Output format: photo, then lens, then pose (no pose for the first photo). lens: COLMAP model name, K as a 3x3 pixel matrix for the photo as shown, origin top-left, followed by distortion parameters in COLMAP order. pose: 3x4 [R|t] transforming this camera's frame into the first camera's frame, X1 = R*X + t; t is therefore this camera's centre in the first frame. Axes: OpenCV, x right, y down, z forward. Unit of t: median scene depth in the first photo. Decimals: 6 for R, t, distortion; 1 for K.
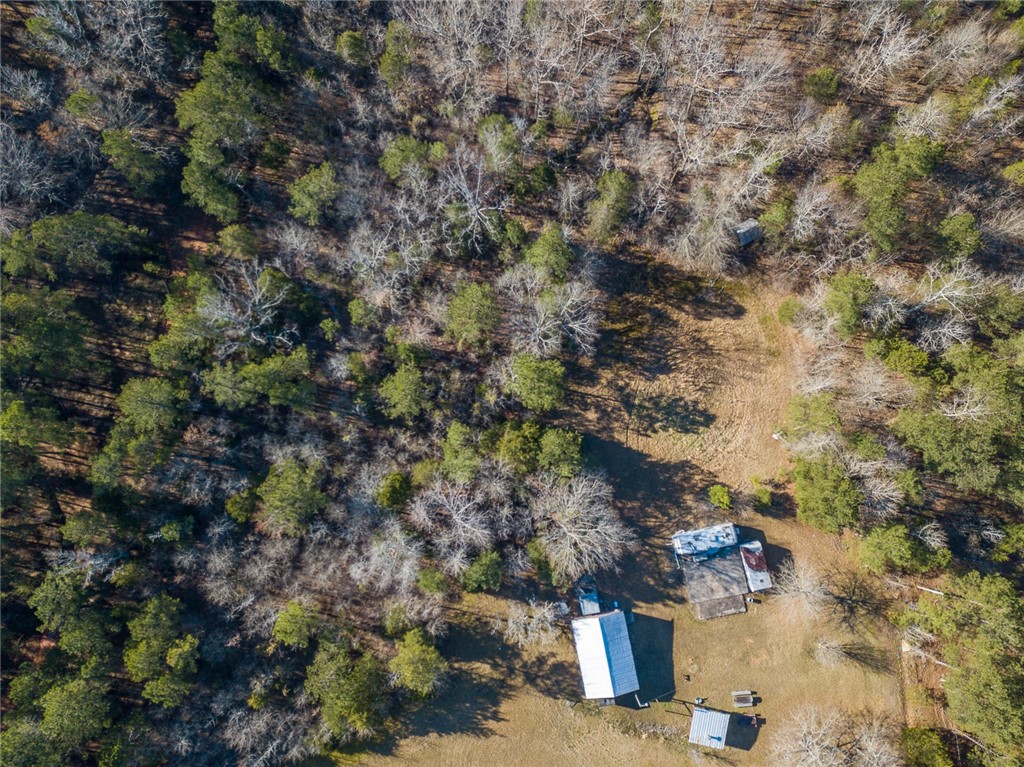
lens RADIAL K [[770.5, 0, 517.8], [0, 770.5, 383.1], [0, 0, 1]] dist [0.013173, -0.000317]
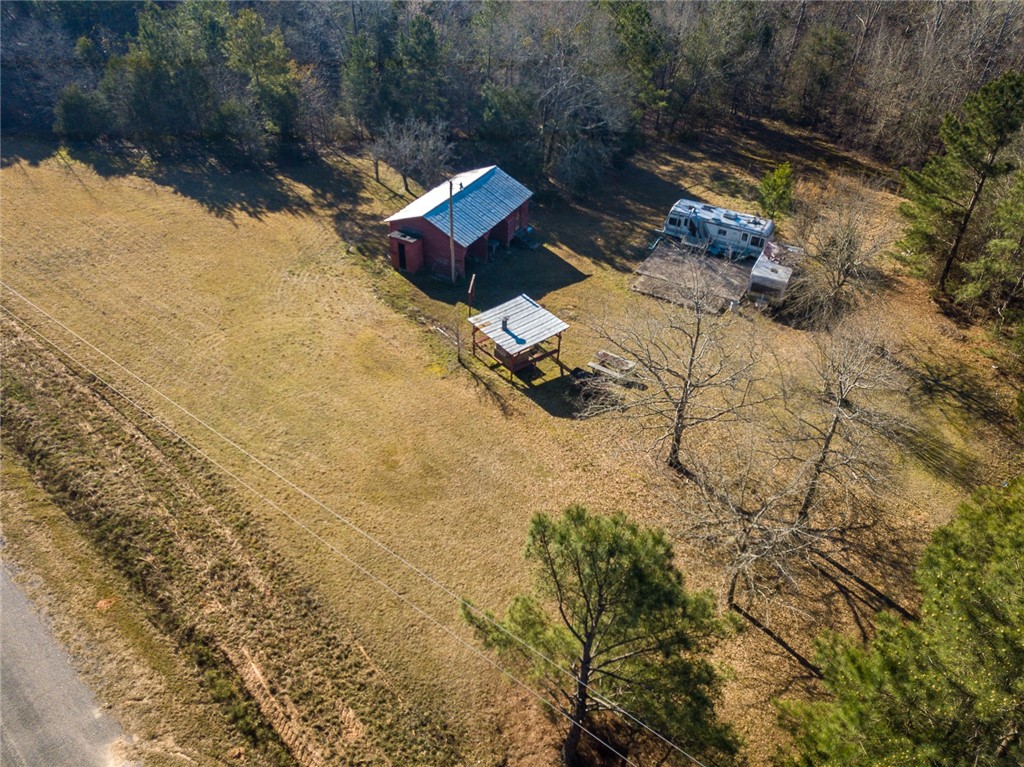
lens RADIAL K [[770.5, 0, 517.8], [0, 770.5, 383.1], [0, 0, 1]] dist [0.013173, -0.000317]
pose [[0.759946, 0.444691, -0.474059, 0.457481], [-0.649291, 0.553081, -0.522037, 0.672516], [0.030047, 0.704522, 0.709046, 0.668644]]
